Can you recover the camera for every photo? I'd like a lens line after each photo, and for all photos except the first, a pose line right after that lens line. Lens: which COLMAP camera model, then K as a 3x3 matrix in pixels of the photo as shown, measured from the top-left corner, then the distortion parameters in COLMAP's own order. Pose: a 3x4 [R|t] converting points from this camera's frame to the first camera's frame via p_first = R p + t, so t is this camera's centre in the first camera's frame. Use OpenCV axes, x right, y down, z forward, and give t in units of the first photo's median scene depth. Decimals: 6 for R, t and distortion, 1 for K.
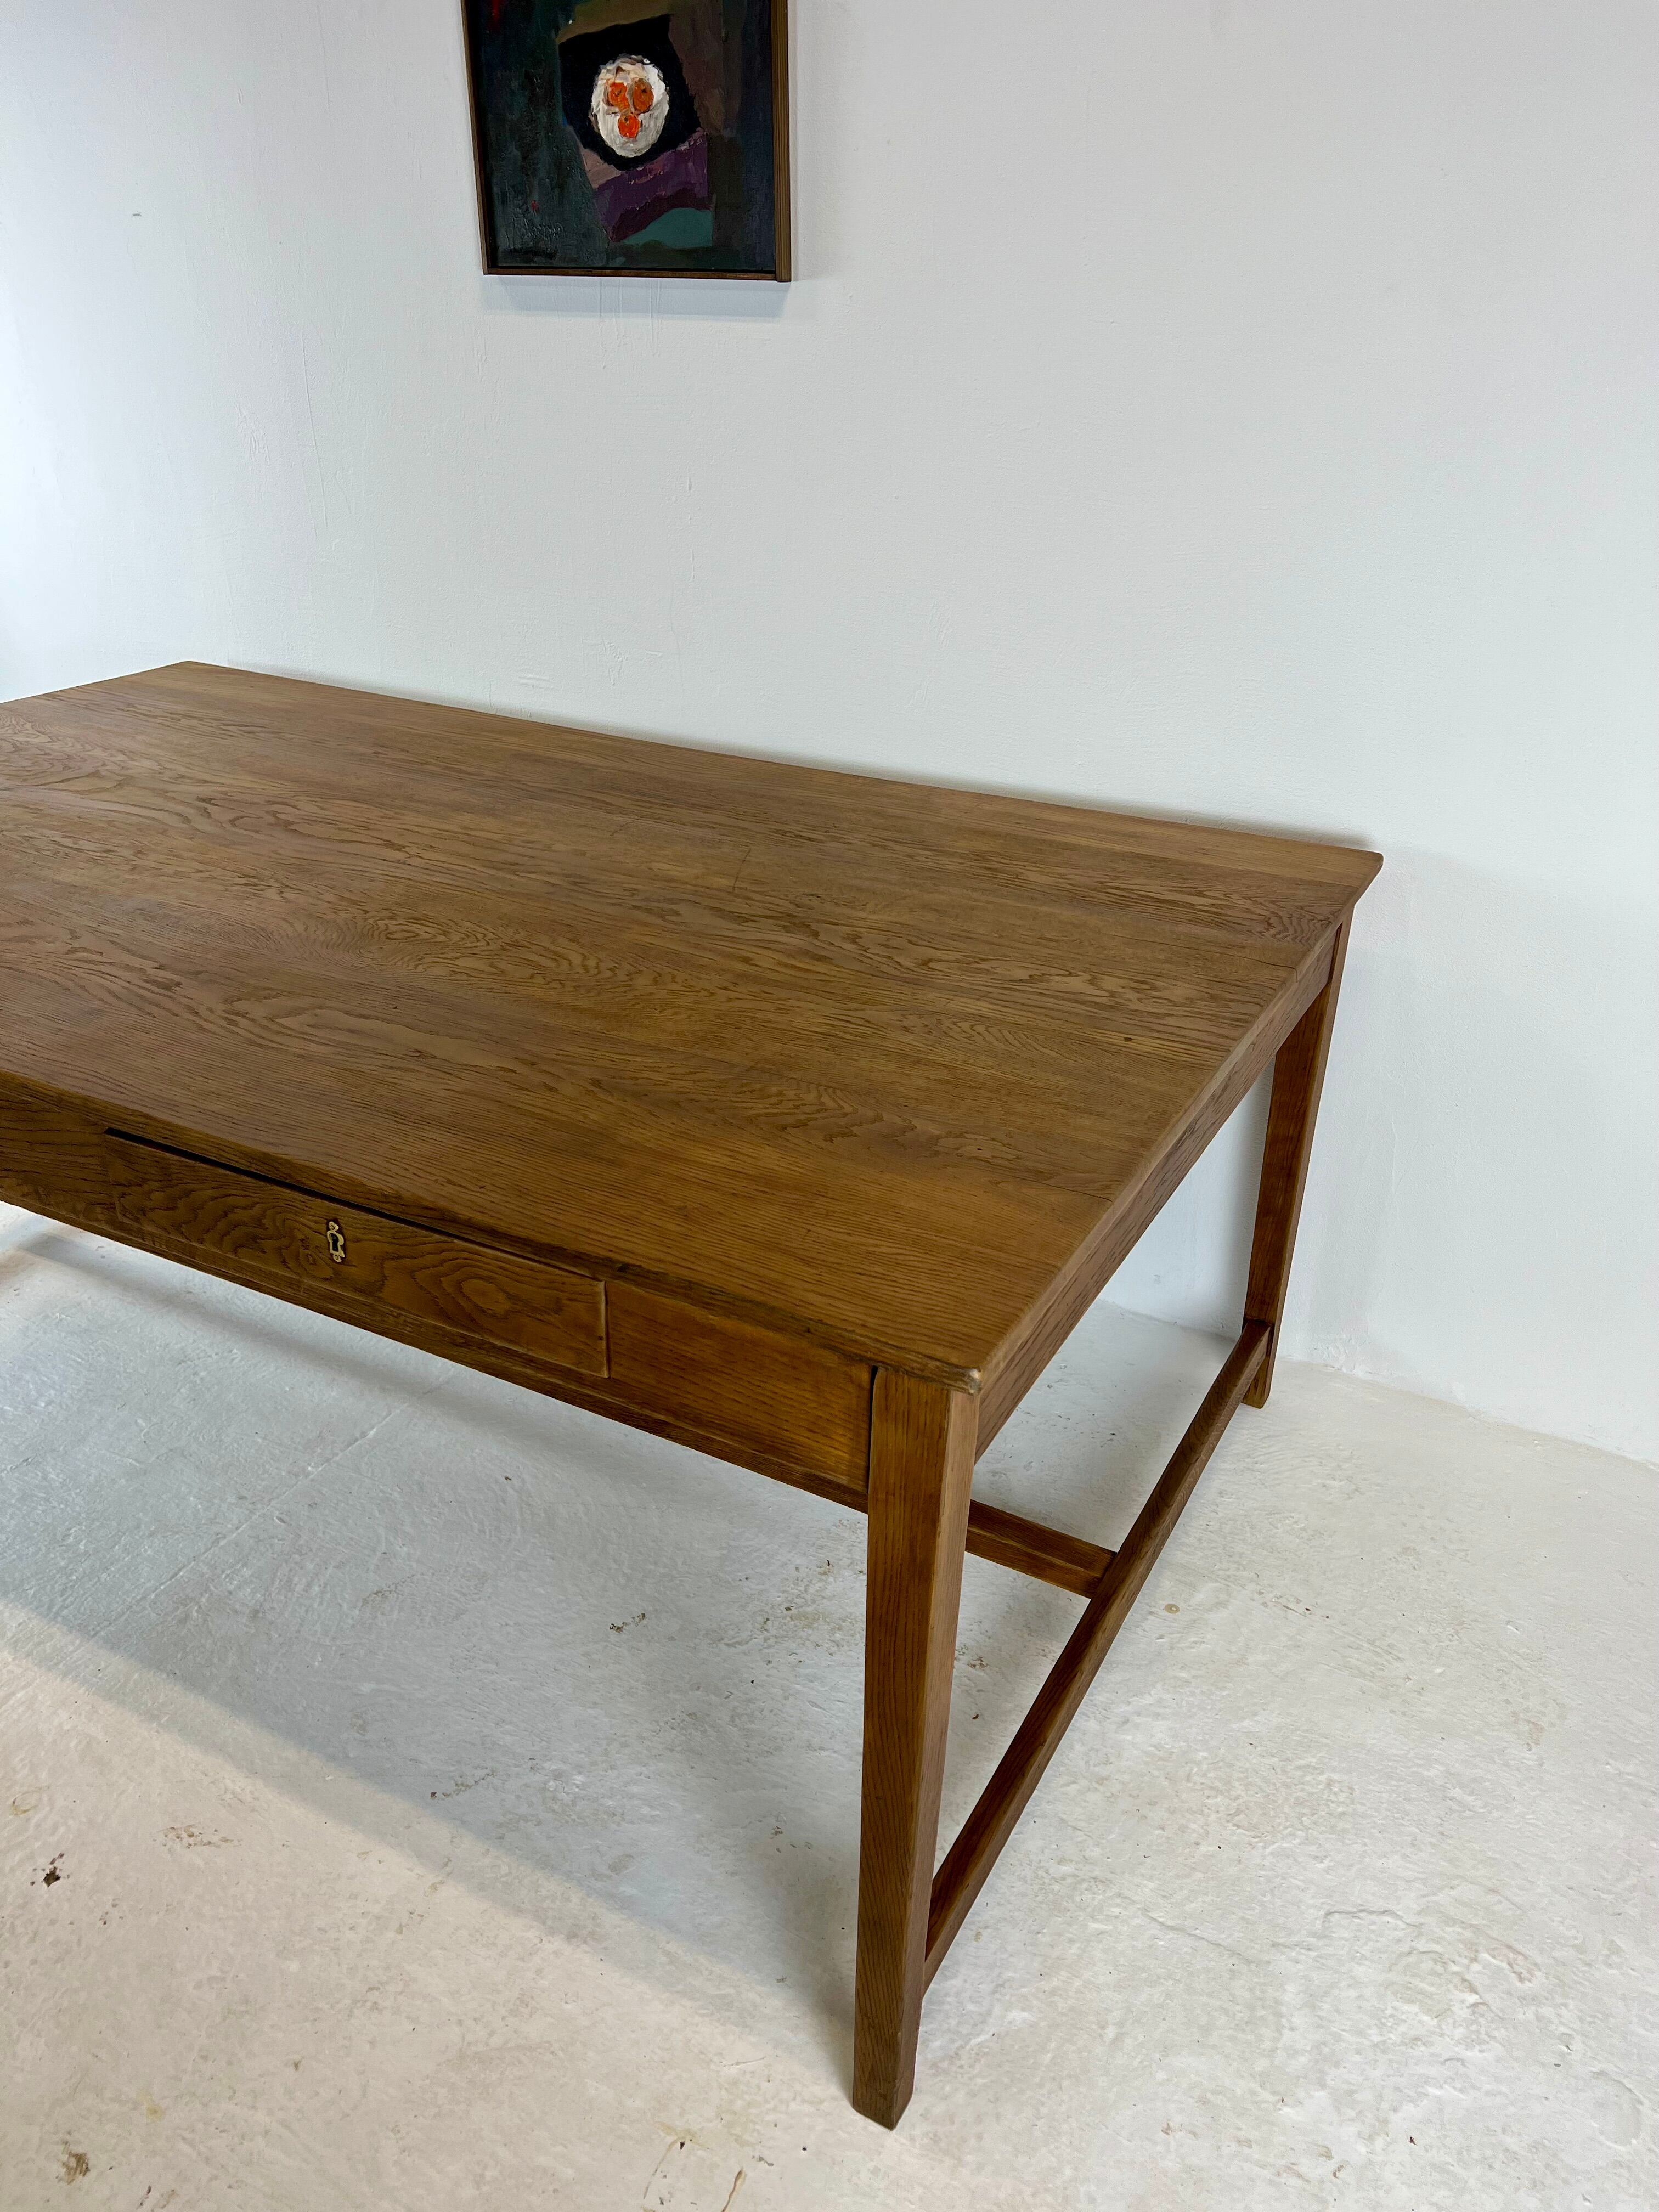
lens RADIAL K [[1695.1, 0, 838.3], [0, 1695.1, 1120.1], [0, 0, 1]] dist [0.031257, -0.041606]
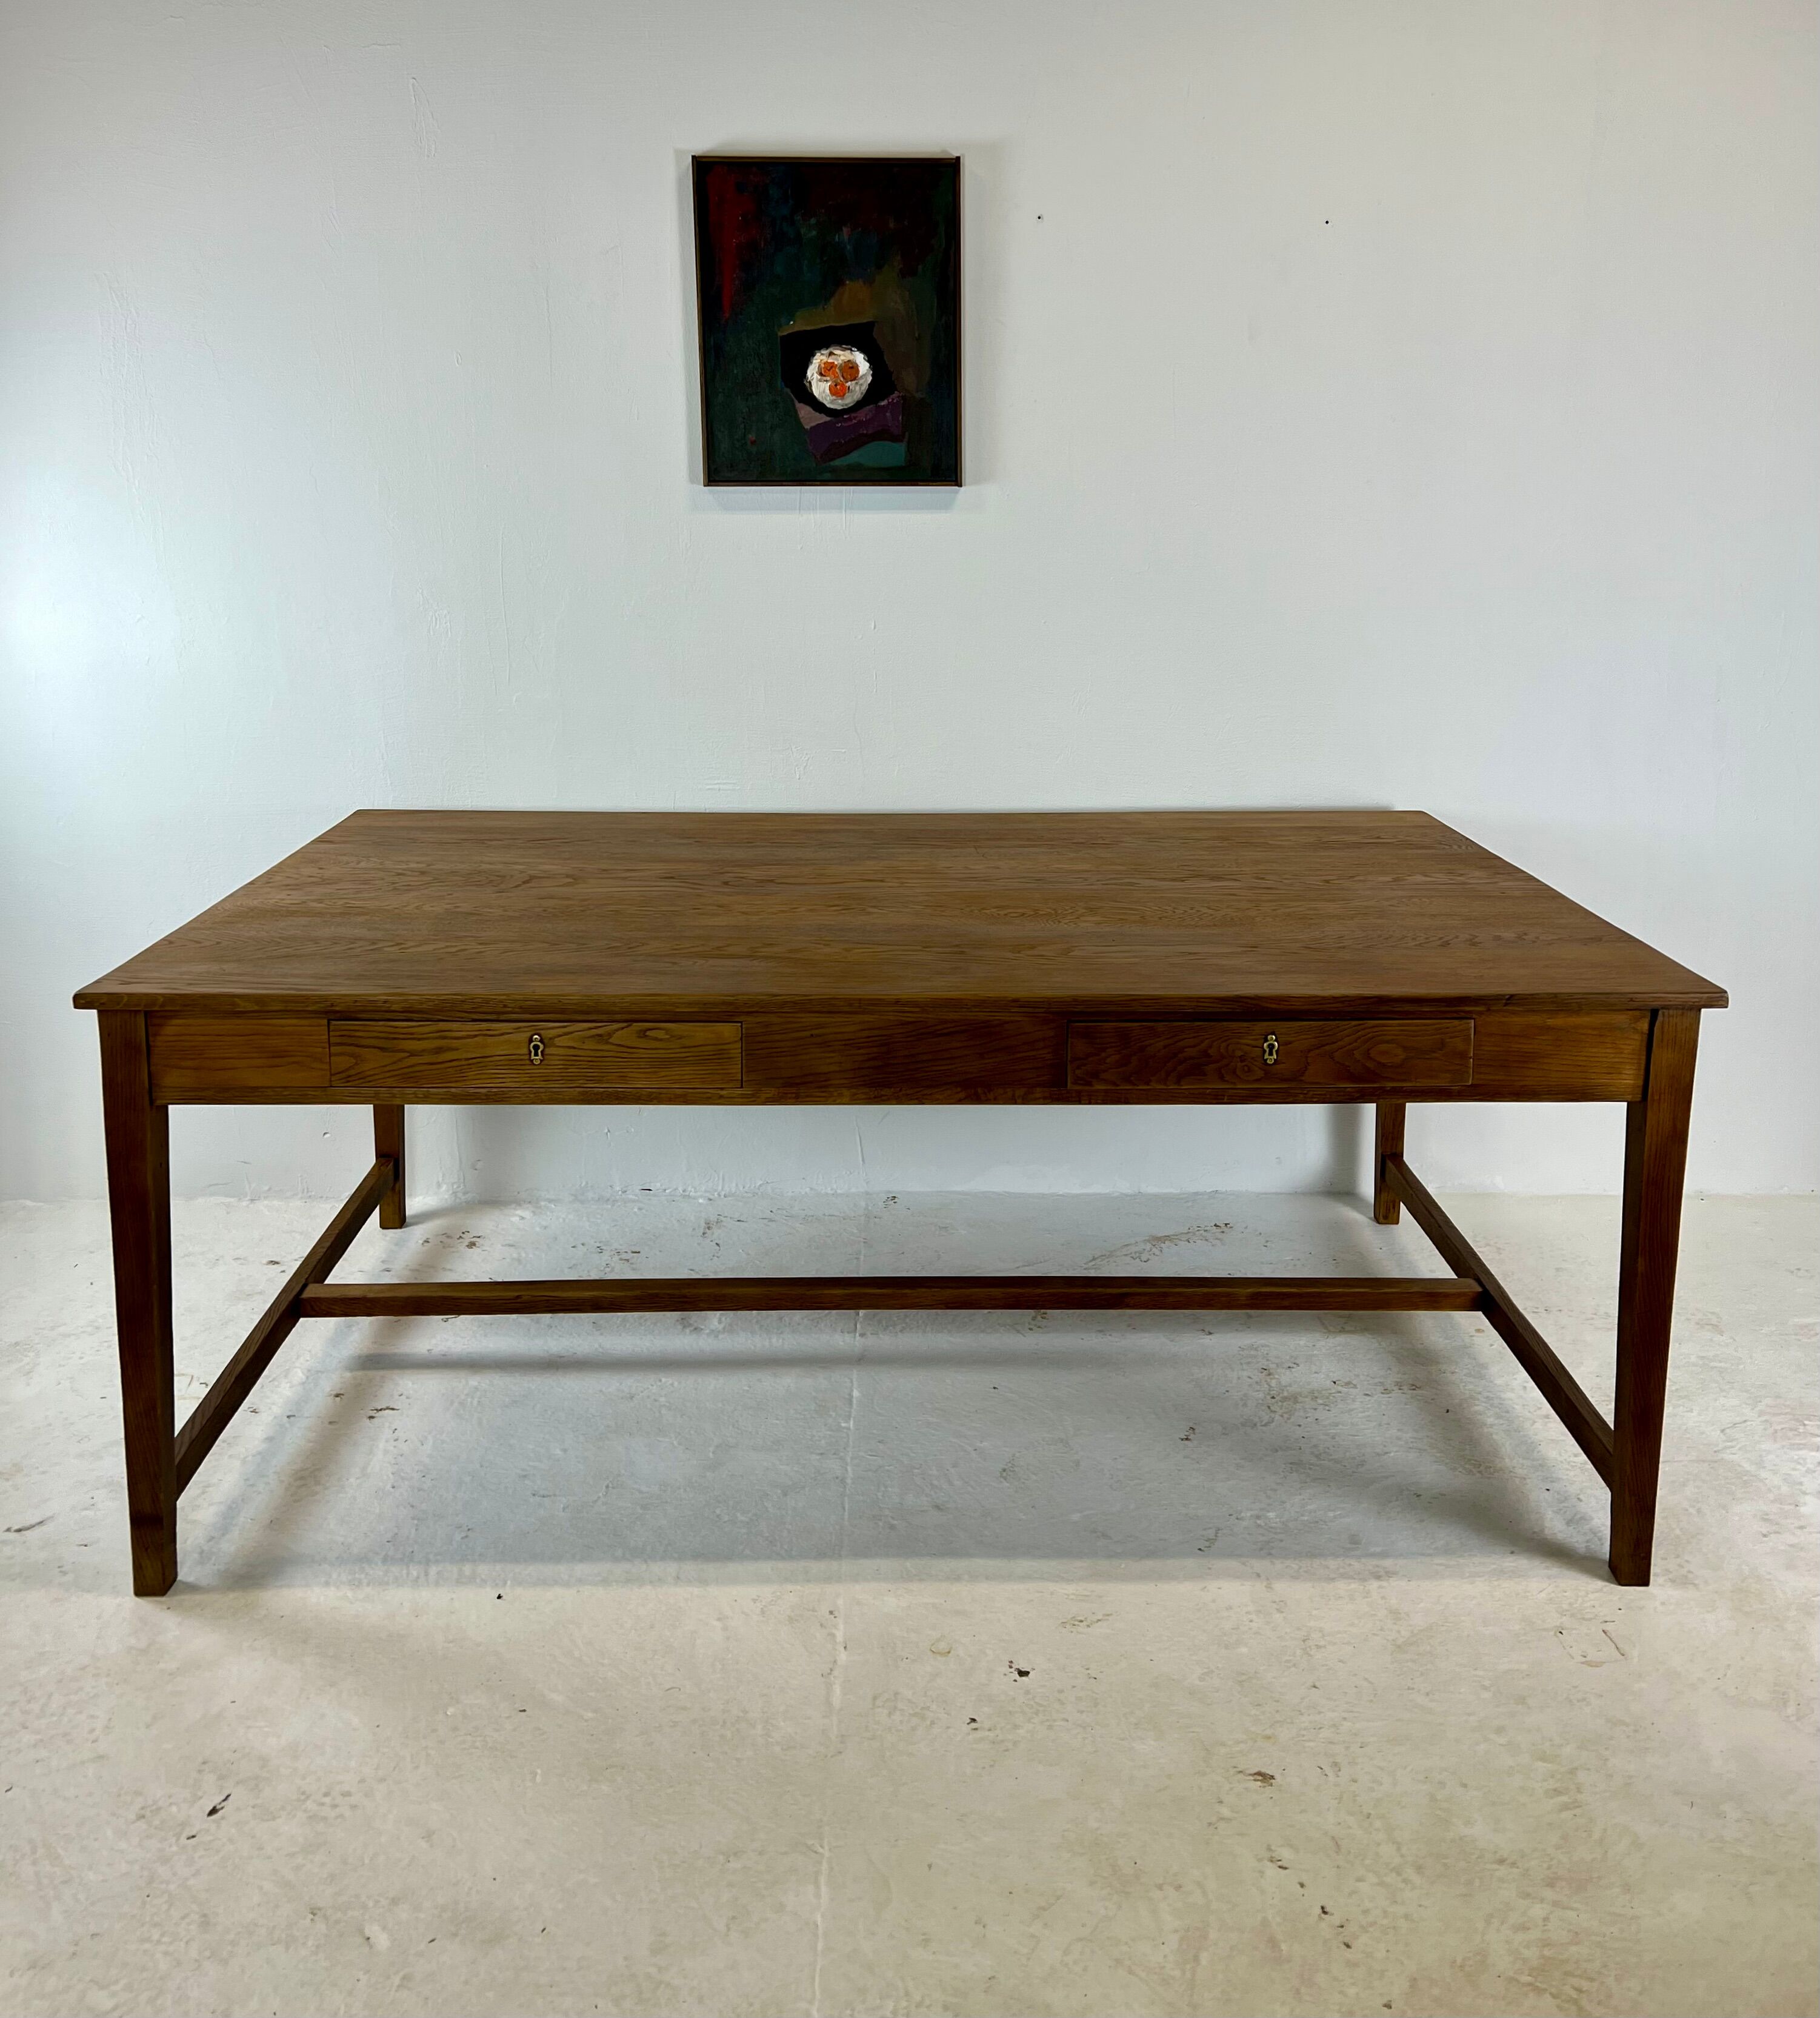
lens RADIAL K [[1875.3, 0, 908.0], [0, 1875.3, 795.4], [0, 0, 1]] dist [0.012507, 0.000000]
pose [[0.872108, -0.100323, 0.478918, -1.018321], [0.232406, 0.946237, -0.224994, 0.117609], [-0.430598, 0.307523, 0.848537, -0.286565]]
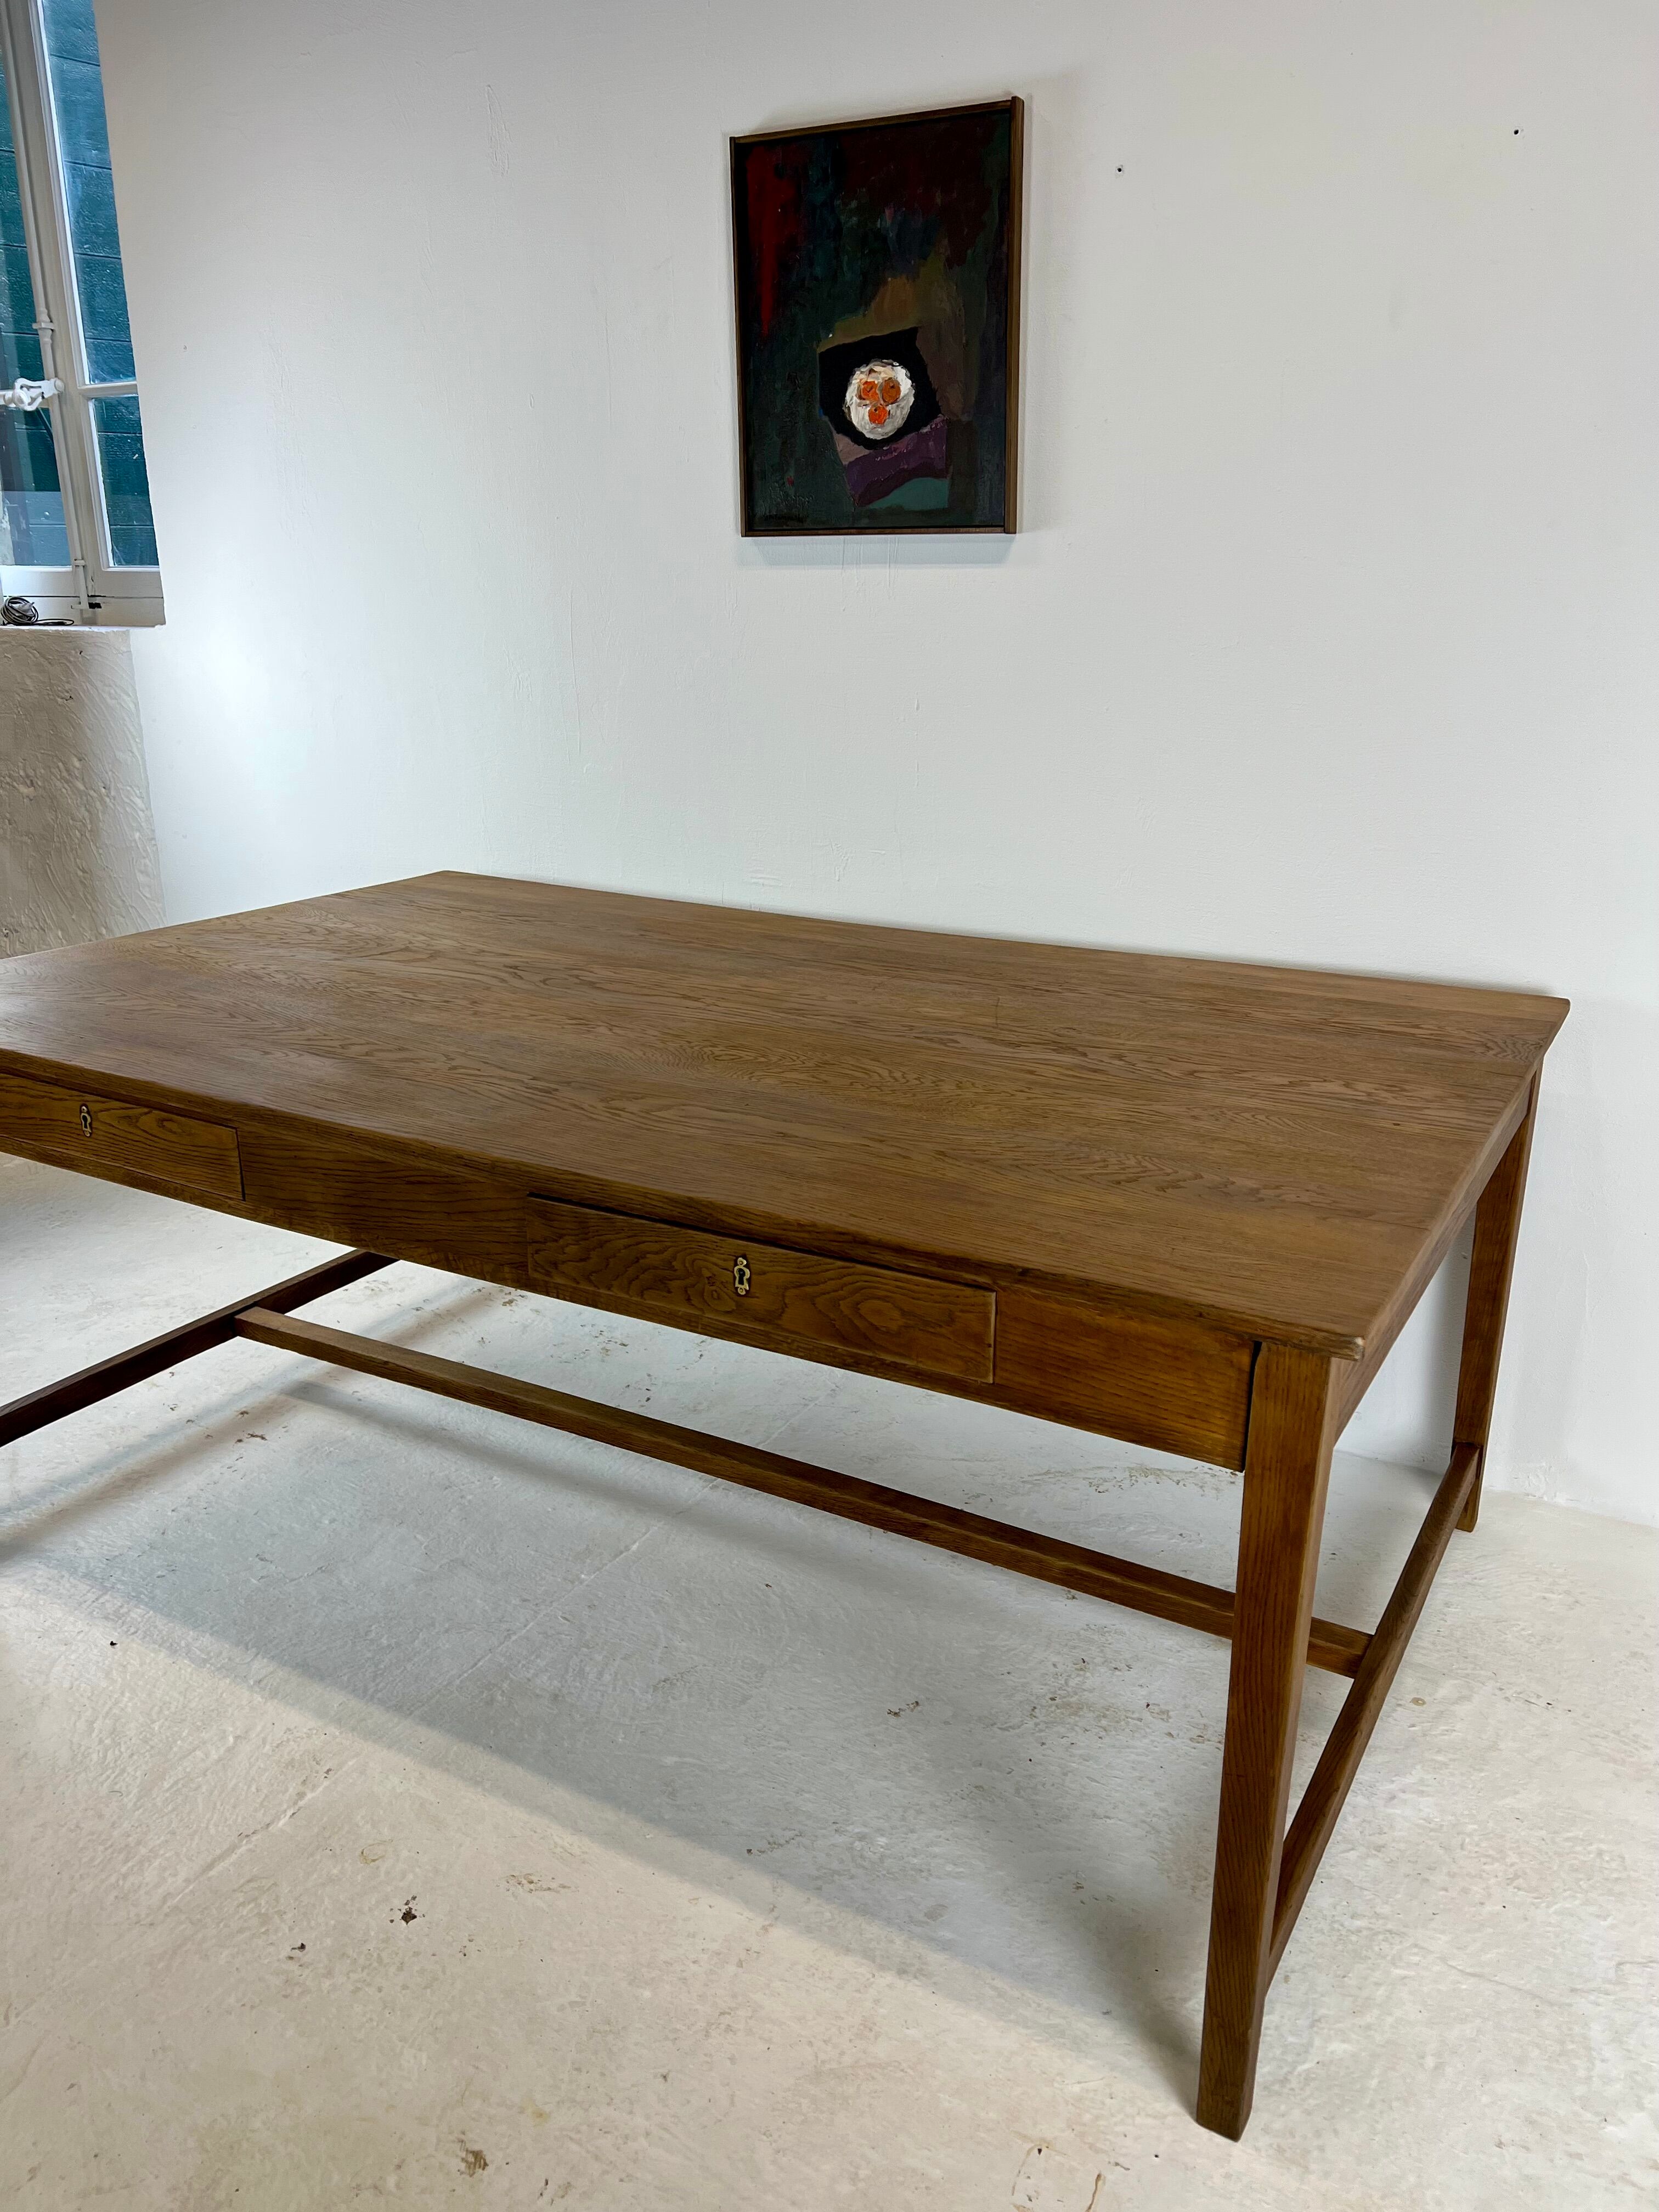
lens RADIAL K [[1695.1, 0, 834.6], [0, 1695.1, 1111.5], [0, 0, 1]] dist [0.031257, -0.041606]
pose [[0.999554, -0.005370, -0.029387, -0.144645], [0.000580, 0.987014, -0.160634, 0.106652], [0.029868, 0.160546, 0.986576, -0.116187]]
